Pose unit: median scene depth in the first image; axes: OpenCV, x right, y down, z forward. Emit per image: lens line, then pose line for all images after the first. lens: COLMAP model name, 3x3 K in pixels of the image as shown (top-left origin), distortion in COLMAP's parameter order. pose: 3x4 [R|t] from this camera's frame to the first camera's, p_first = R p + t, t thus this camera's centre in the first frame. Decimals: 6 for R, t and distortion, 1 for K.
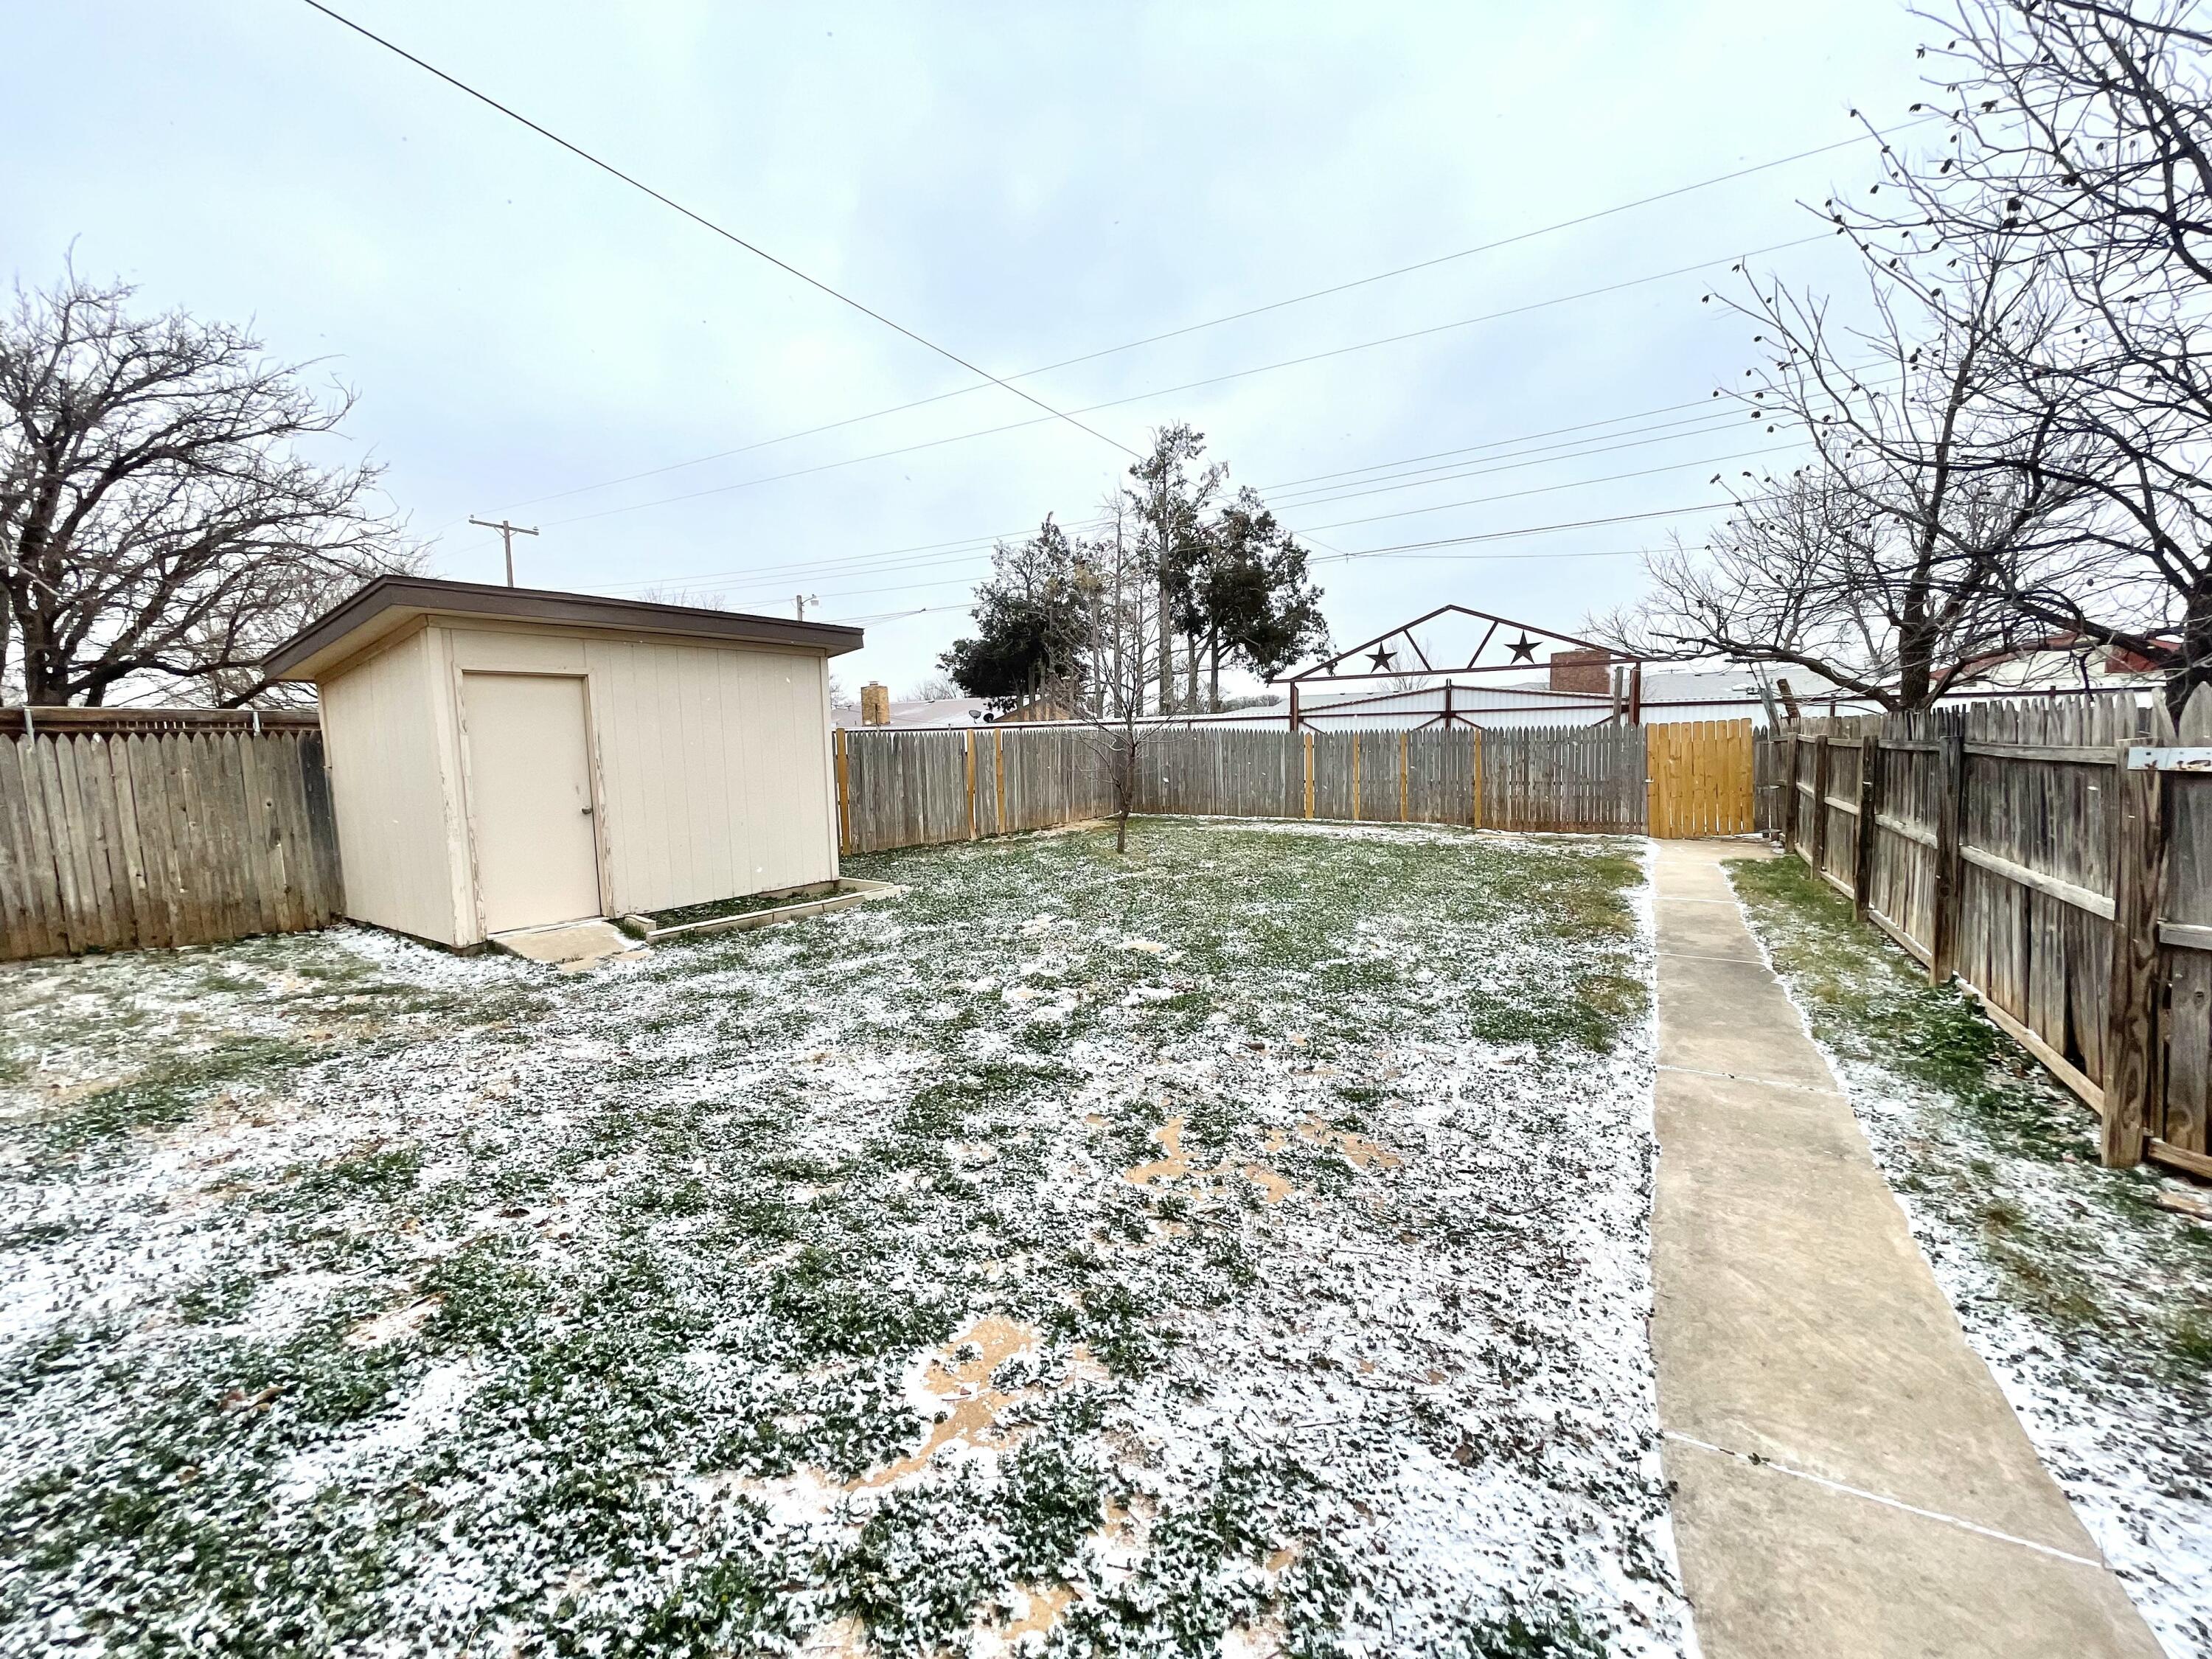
lens RADIAL K [[888.9, 0, 1112.2], [0, 888.9, 826.9], [0, 0, 1]] dist [0.000219, -0.002075]
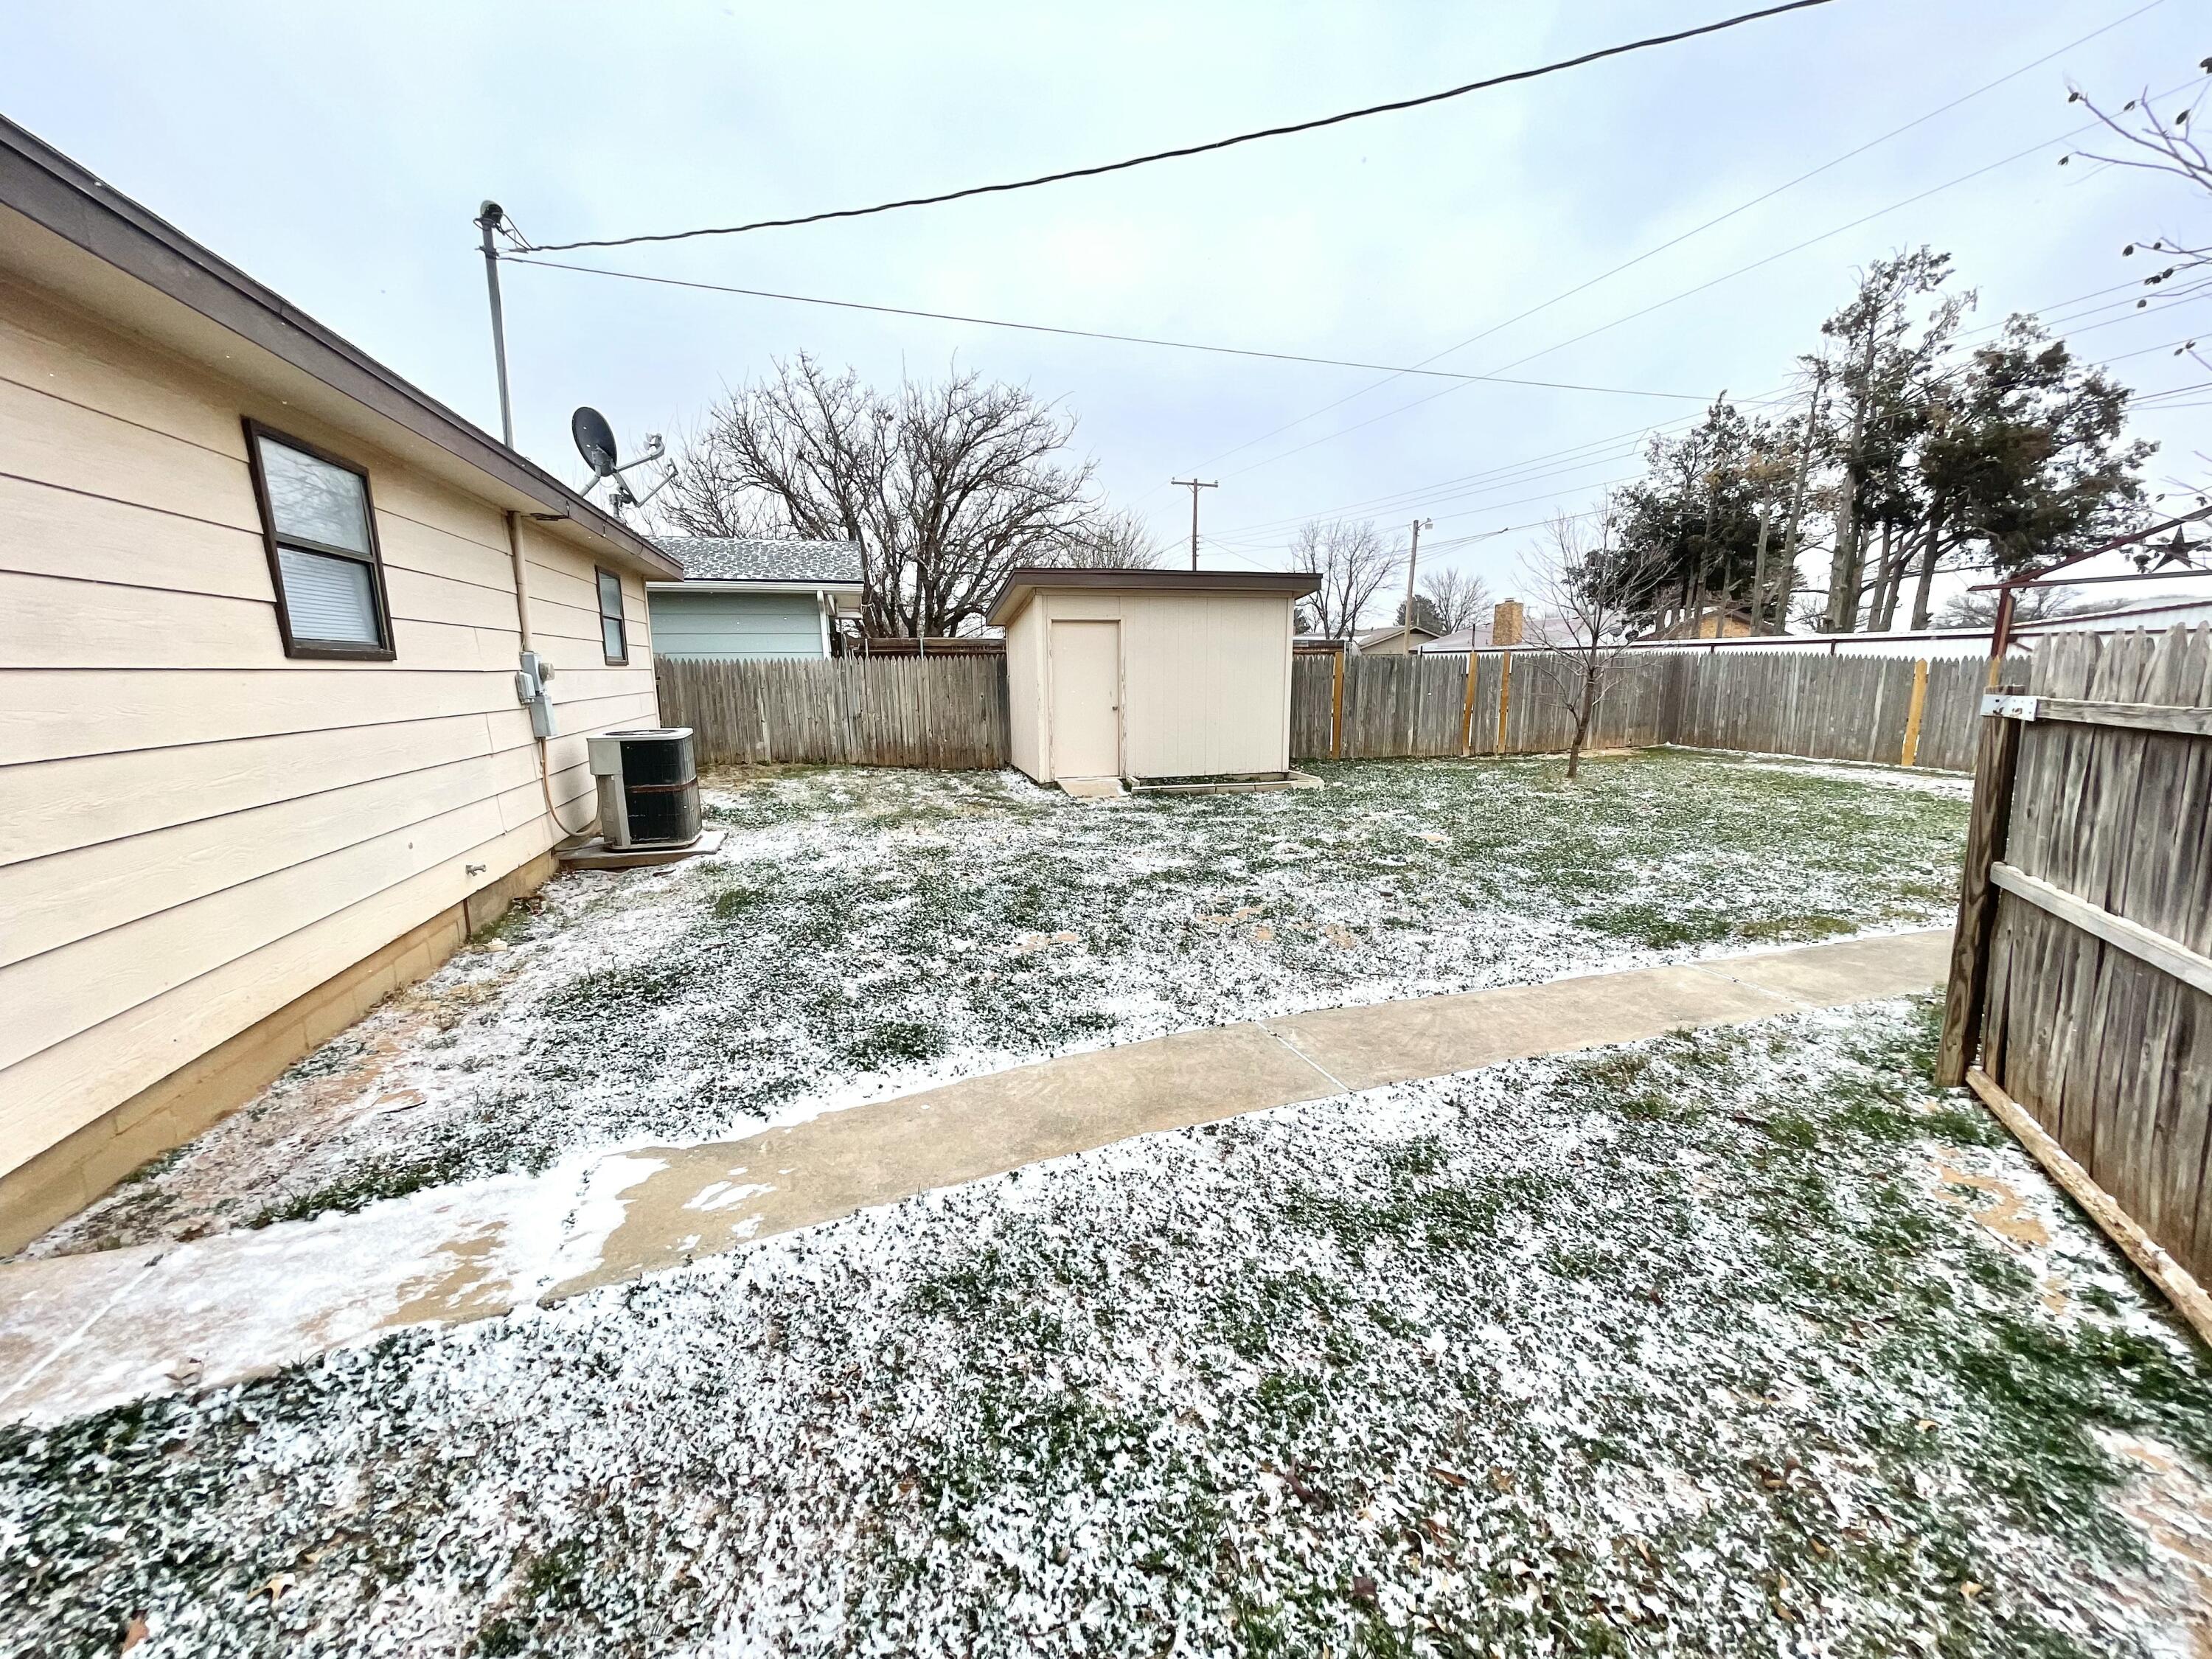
lens RADIAL K [[888.9, 0, 1112.2], [0, 888.9, 826.9], [0, 0, 1]] dist [0.000219, -0.002075]
pose [[0.754857, 0.130483, -0.642780, 0.129140], [-0.071721, 0.990556, 0.116854, 0.002115], [0.651957, -0.042107, 0.757086, -0.058557]]
